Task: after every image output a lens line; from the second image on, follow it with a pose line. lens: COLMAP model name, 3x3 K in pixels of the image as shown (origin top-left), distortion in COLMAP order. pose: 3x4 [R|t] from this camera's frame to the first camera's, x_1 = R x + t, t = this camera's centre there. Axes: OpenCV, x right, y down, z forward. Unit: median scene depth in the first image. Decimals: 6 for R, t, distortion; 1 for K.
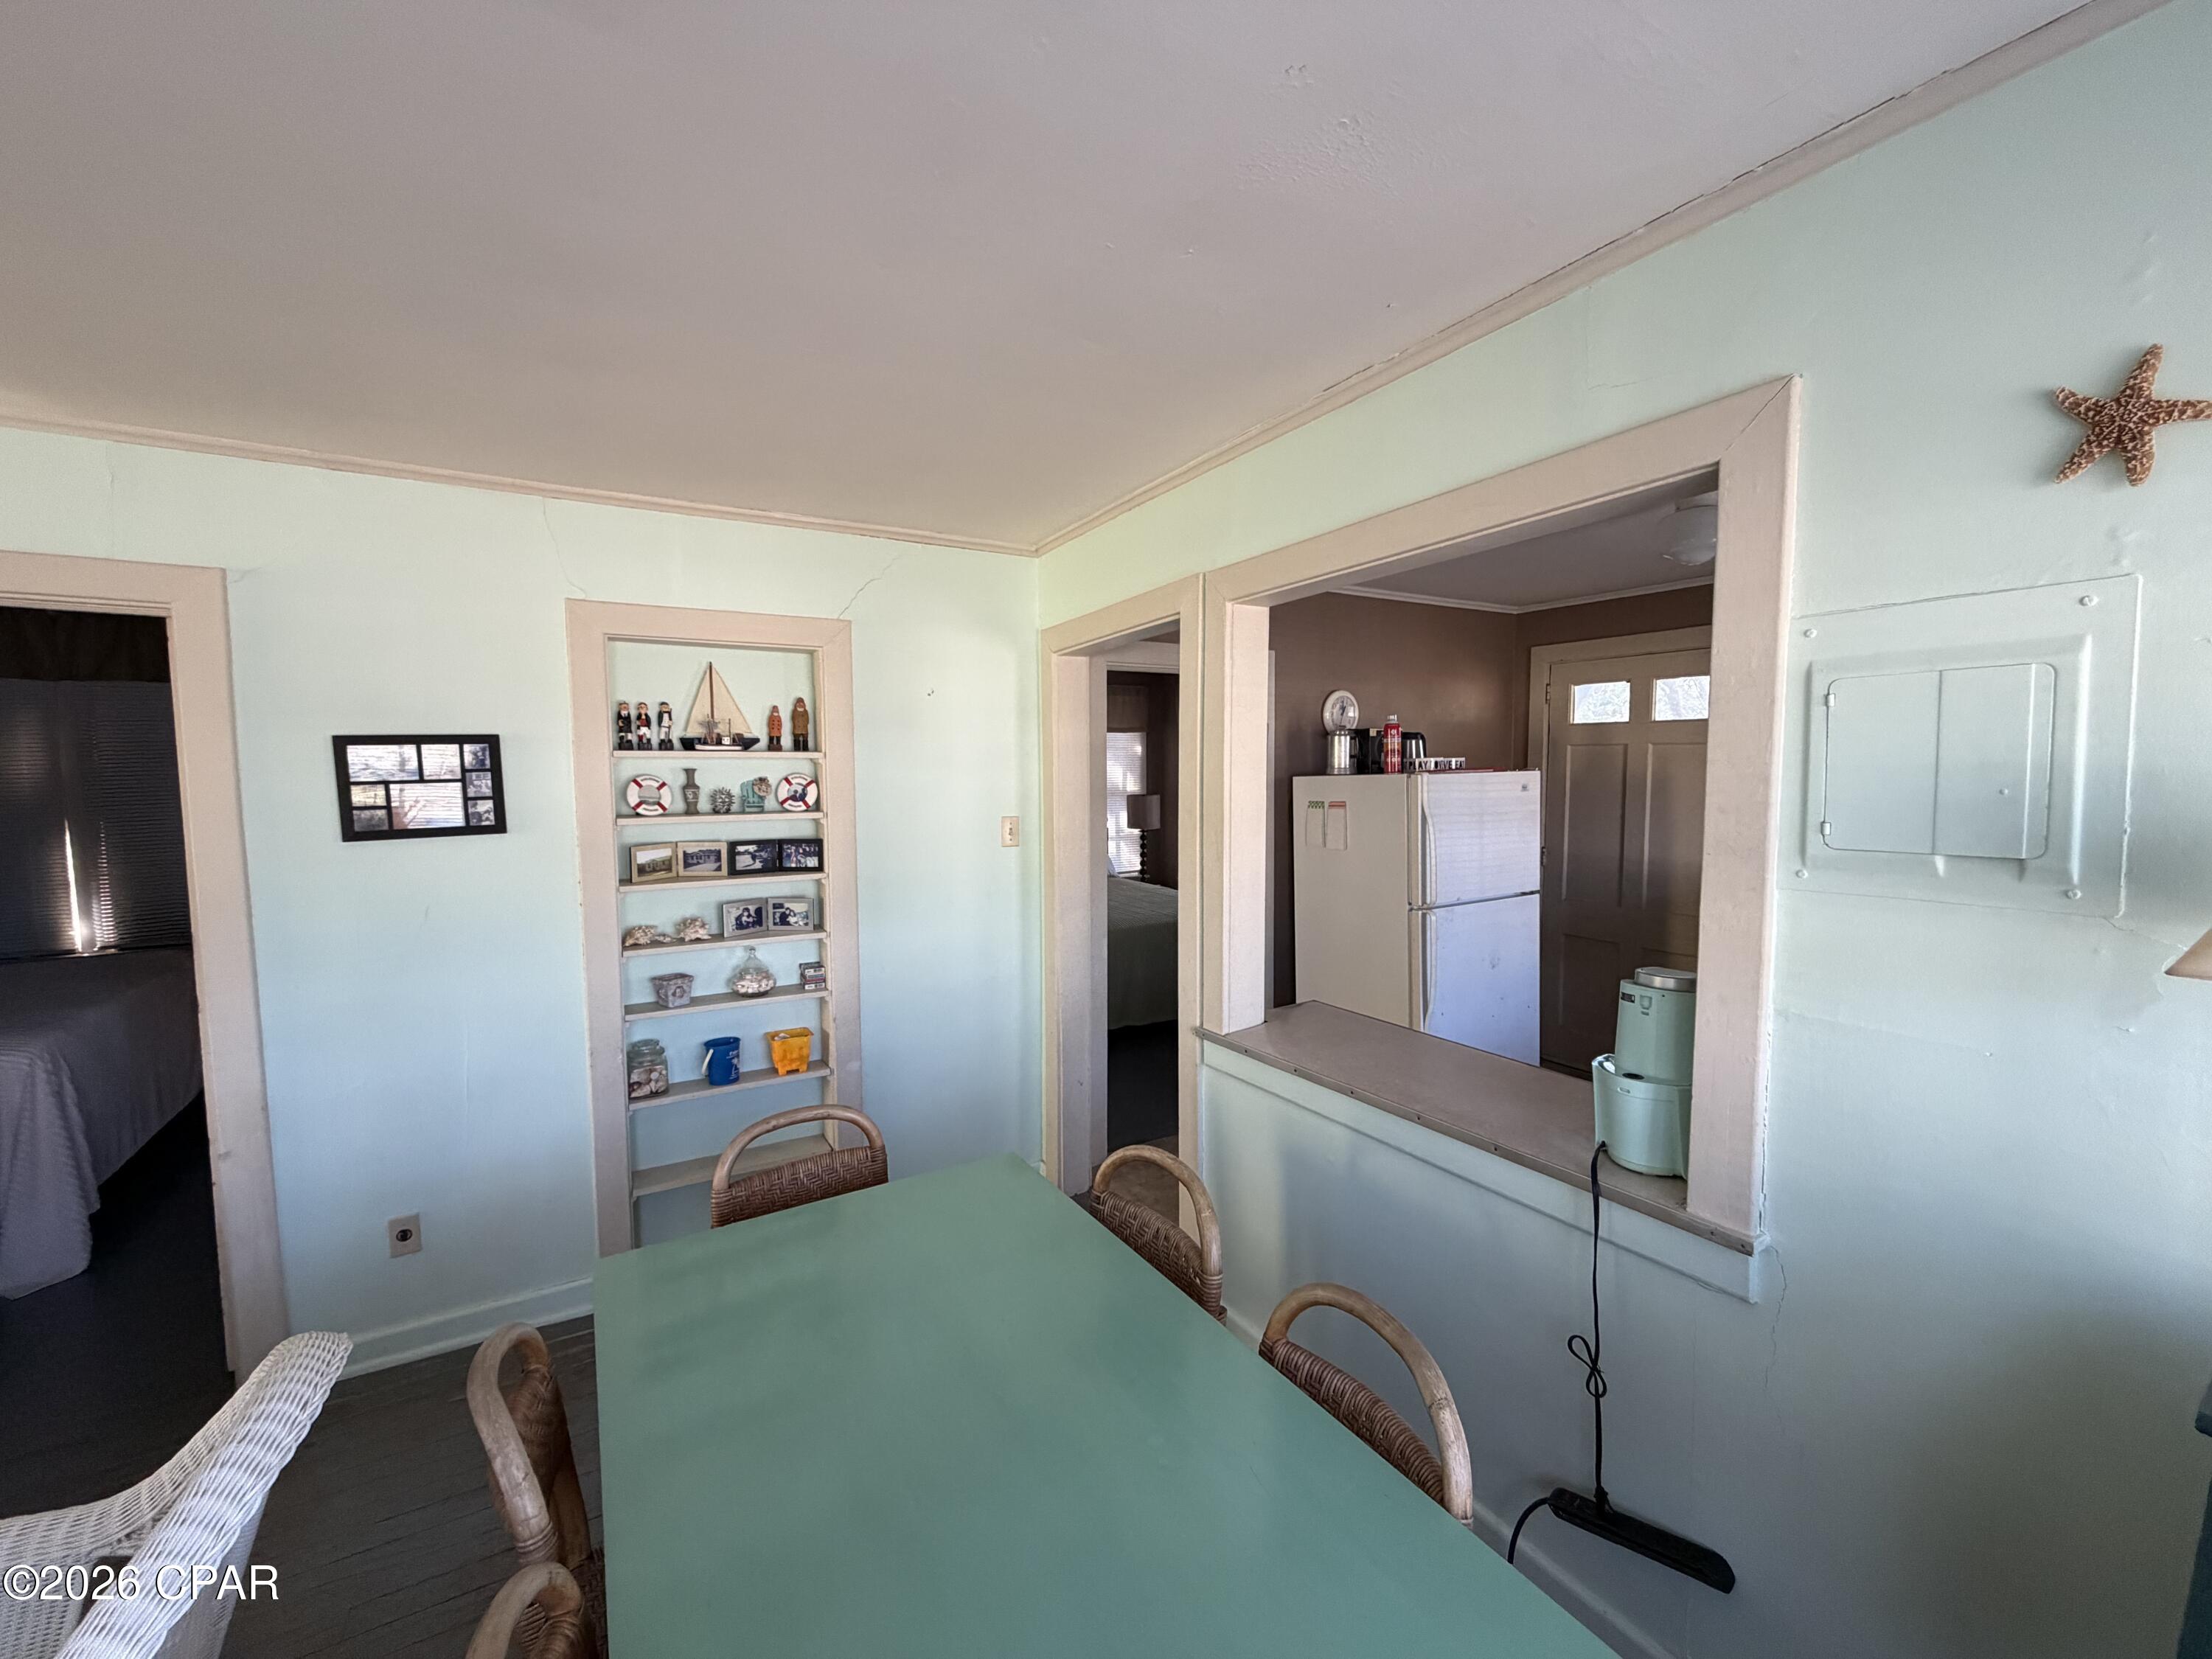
lens RADIAL K [[876.8, 0, 1103.3], [0, 876.8, 818.0], [0, 0, 1]] dist [0.000994, 0.000567]
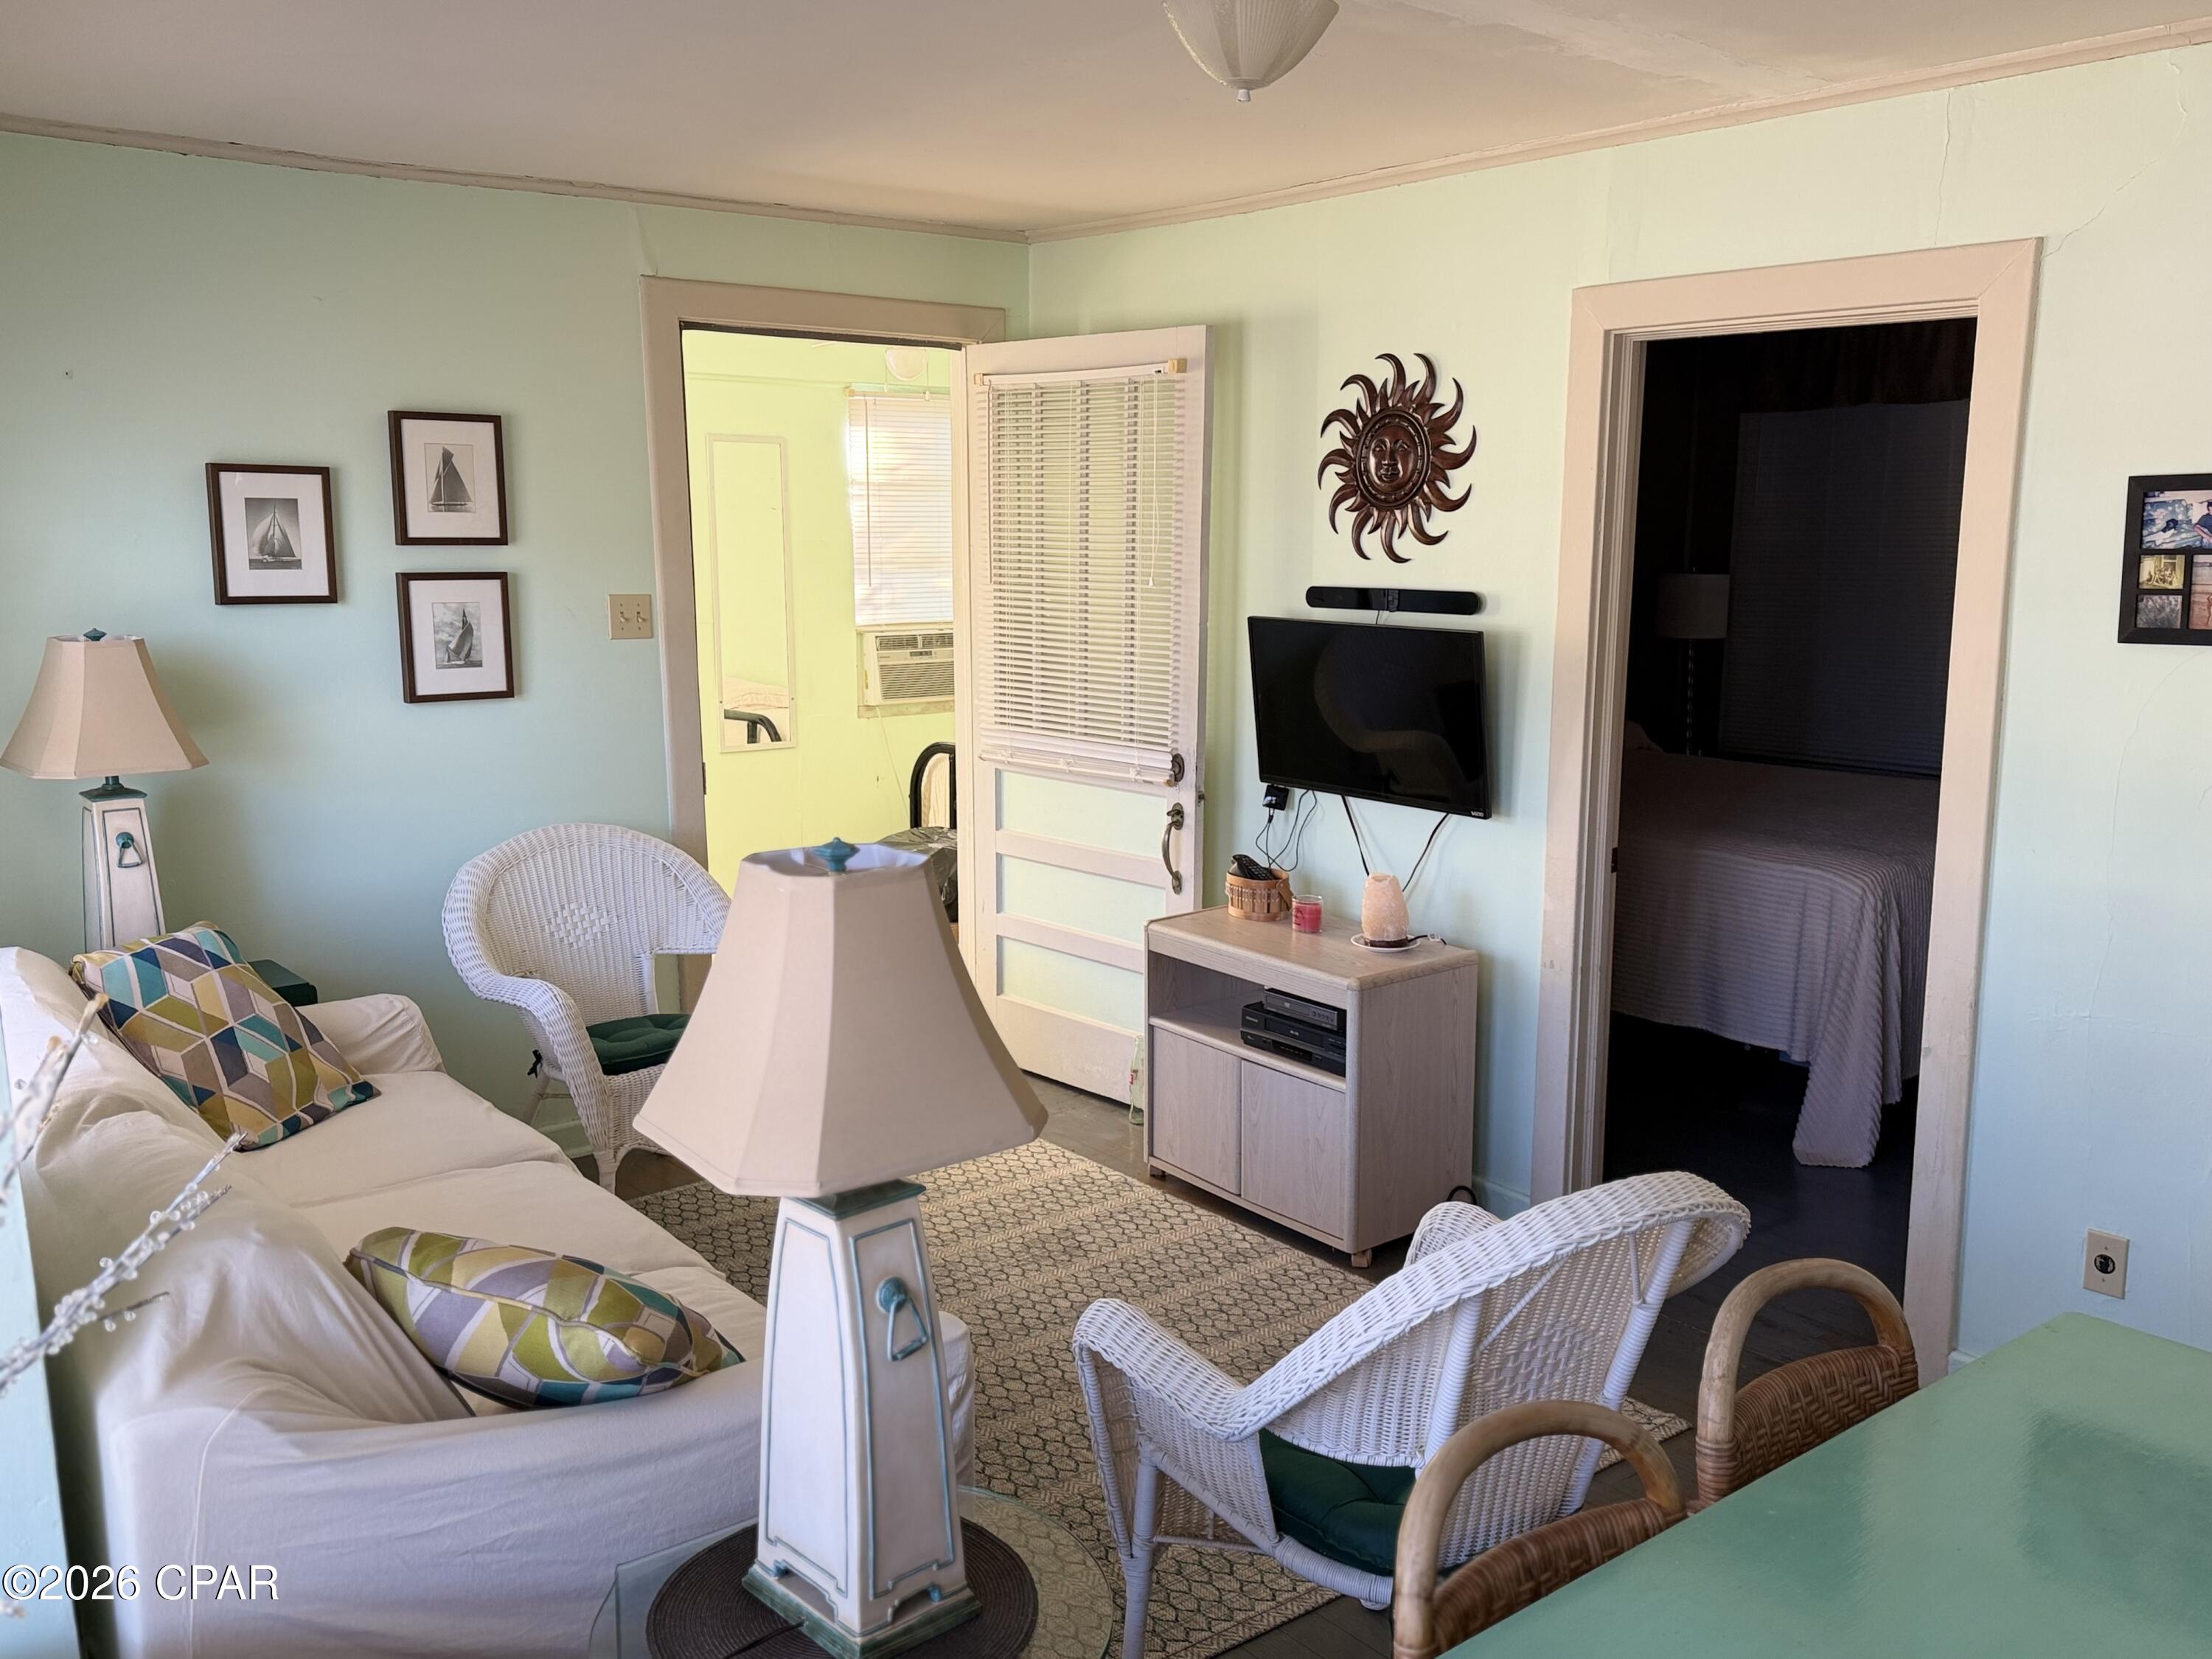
lens RADIAL K [[1831.0, 0, 1120.4], [0, 1831.0, 823.5], [0, 0, 1]] dist [0.087867, -0.119371]
pose [[0.160749, 0.165566, -0.973010, 0.305182], [-0.069914, 0.985264, 0.156101, -0.003344], [0.984516, 0.042934, 0.169955, 0.039035]]
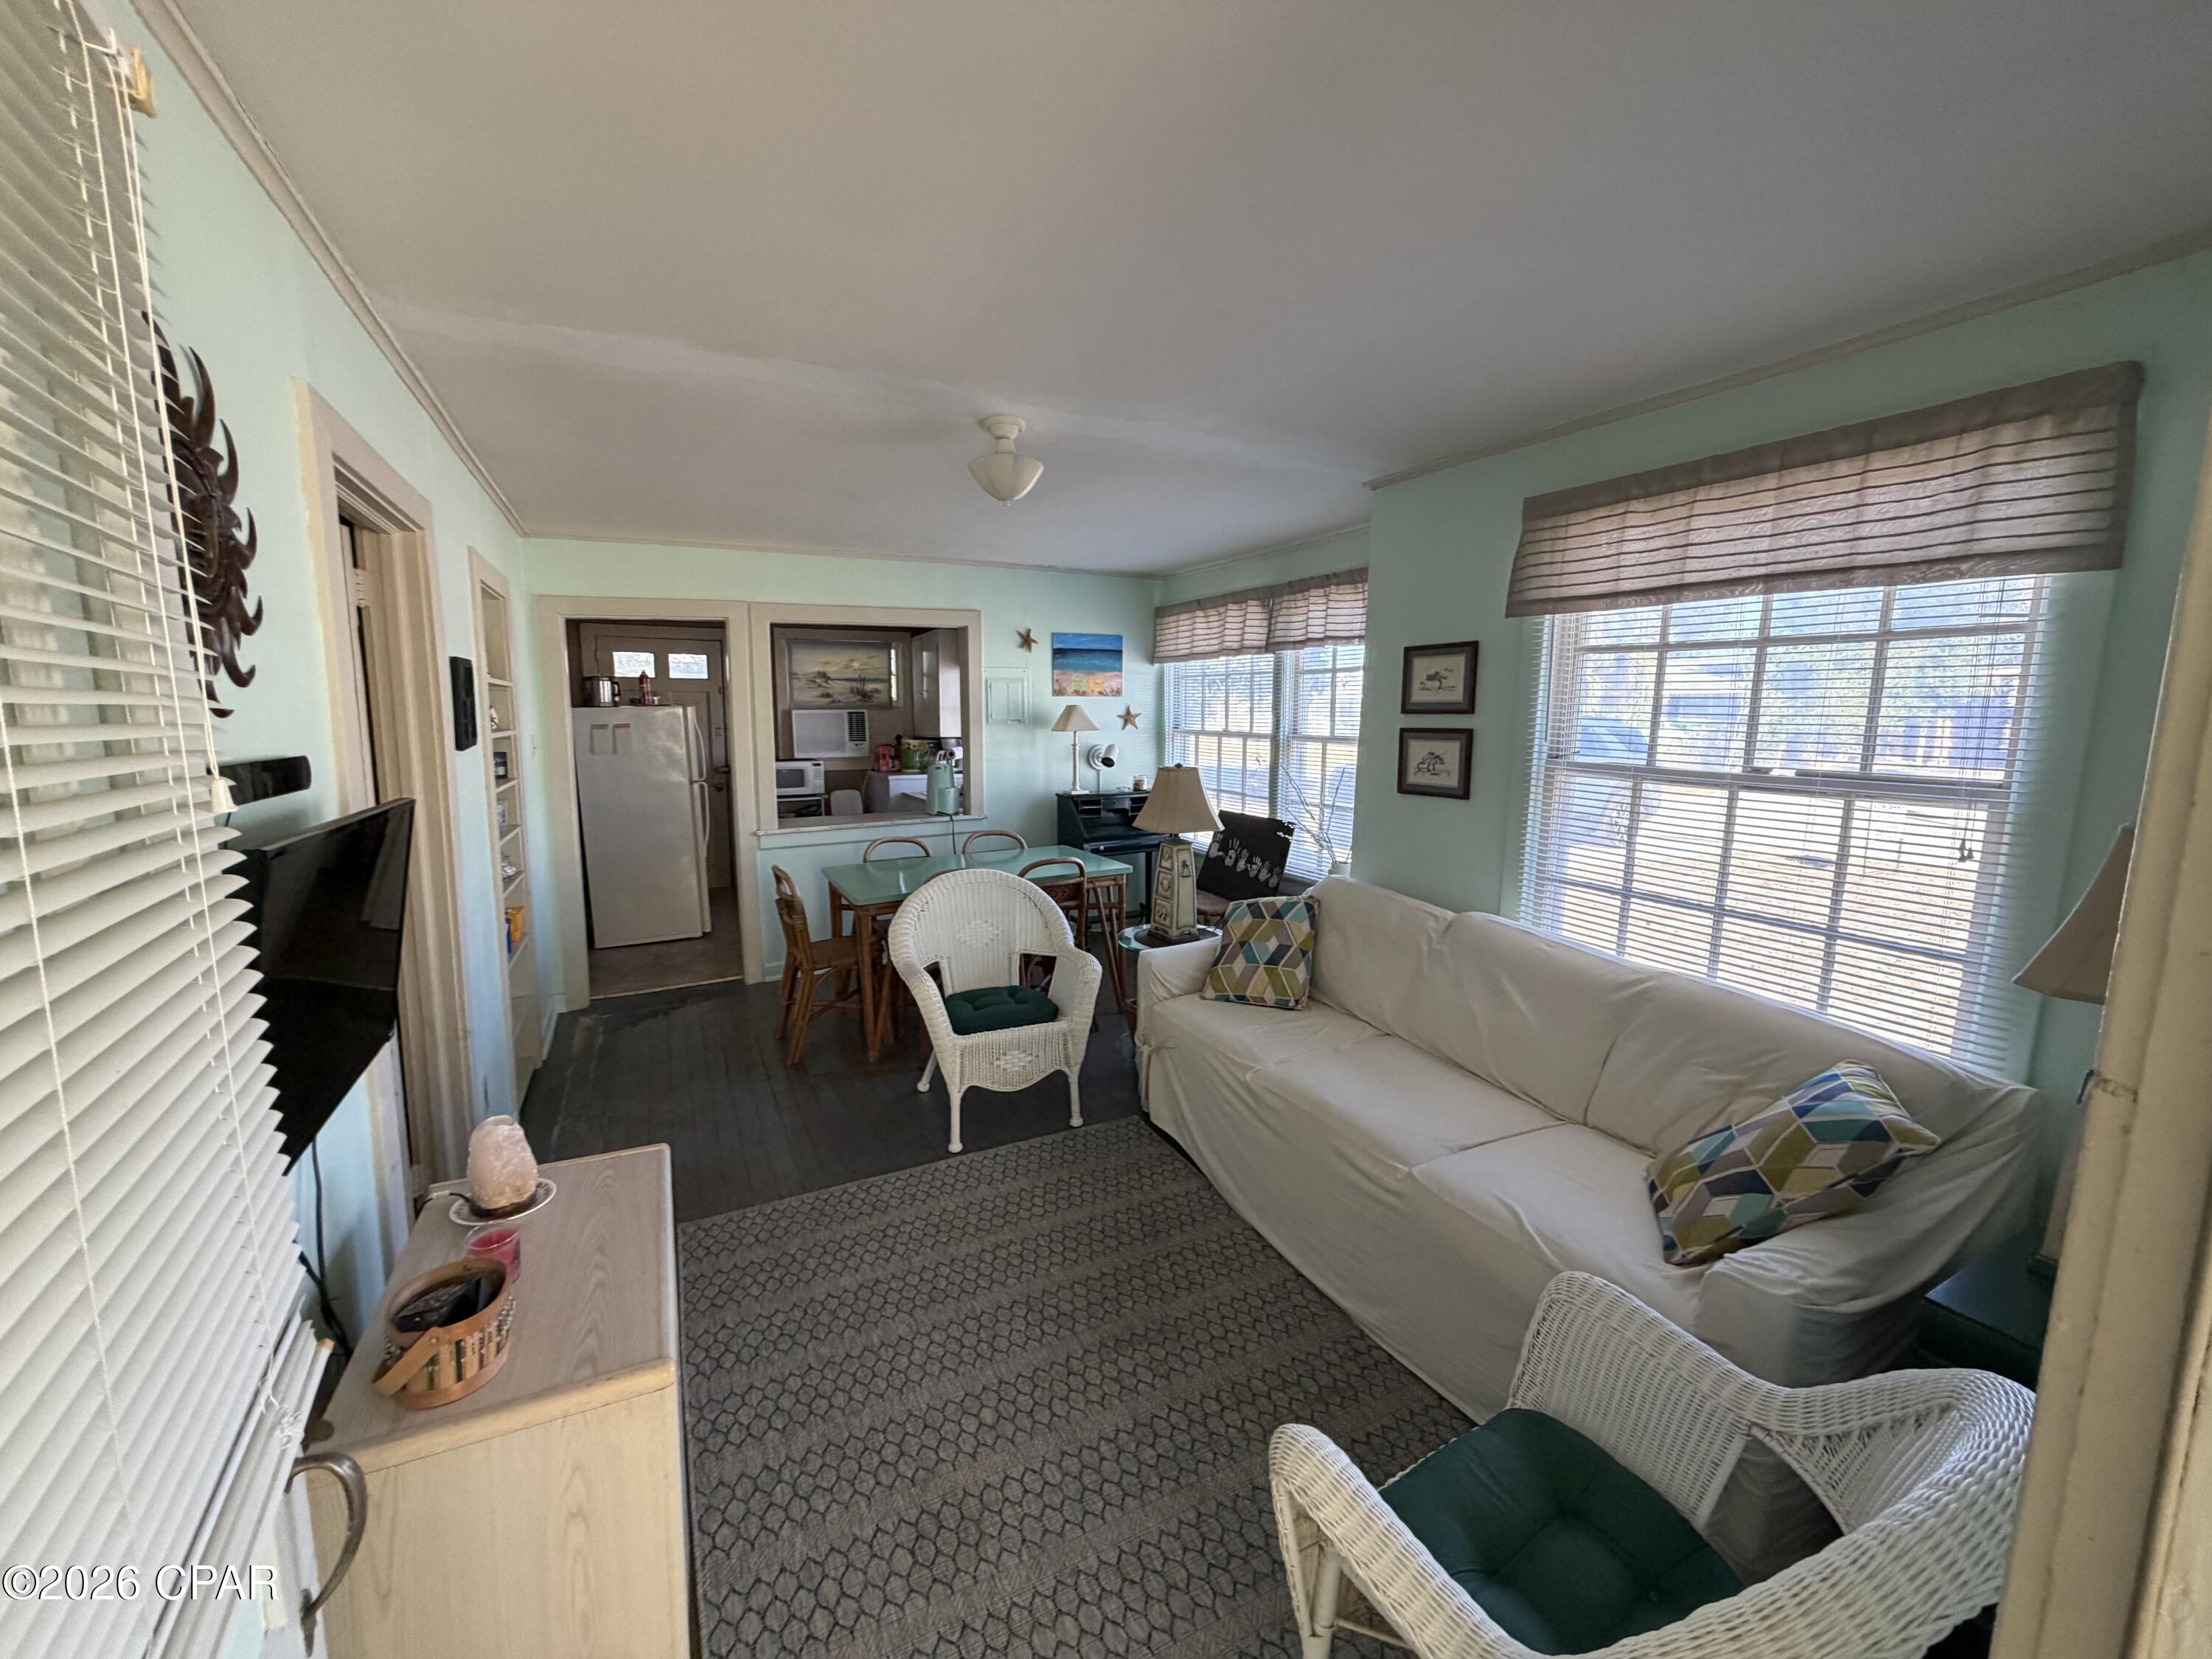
lens RADIAL K [[876.8, 0, 1105.6], [0, 876.8, 827.3], [0, 0, 1]] dist [0.000994, 0.000567]
pose [[0.045222, -0.129006, 0.990612, -2.115873], [0.057005, 0.990344, 0.126369, 0.025328], [-0.997349, 0.050755, 0.052139, 0.123031]]
